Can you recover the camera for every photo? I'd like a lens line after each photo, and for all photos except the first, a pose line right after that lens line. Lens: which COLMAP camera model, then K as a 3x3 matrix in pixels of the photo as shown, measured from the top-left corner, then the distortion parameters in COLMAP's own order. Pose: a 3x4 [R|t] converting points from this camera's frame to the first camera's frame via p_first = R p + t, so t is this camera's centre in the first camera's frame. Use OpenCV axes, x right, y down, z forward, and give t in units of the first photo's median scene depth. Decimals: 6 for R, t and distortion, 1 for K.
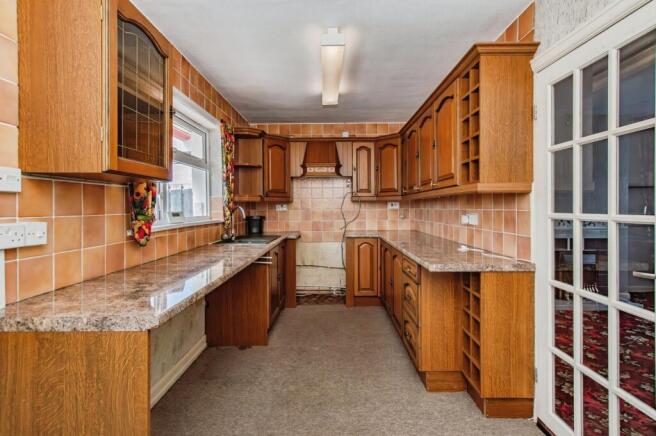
lens RADIAL K [[336.8, 0, 329.2], [0, 336.8, 220.9], [0, 0, 1]] dist [-0.000815, -0.000396]
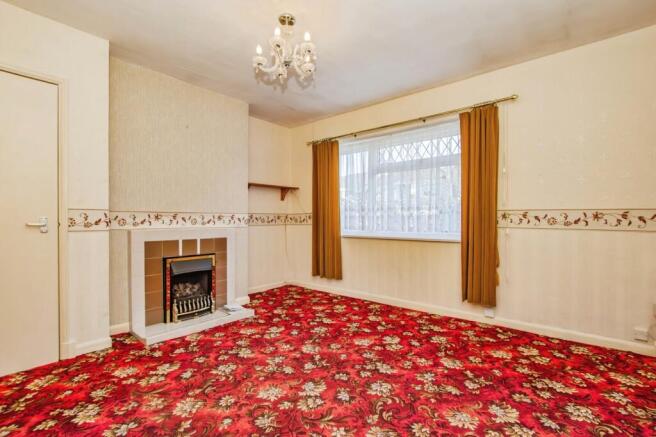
lens RADIAL K [[310.0, 0, 328.7], [0, 310.0, 217.6], [0, 0, 1]] dist [0.000417, 0.000016]
pose [[0.630109, -0.005027, 0.776491, 0.207179], [-0.002993, 0.999956, 0.008902, 0.006307], [-0.776501, -0.007933, 0.630066, 0.380982]]
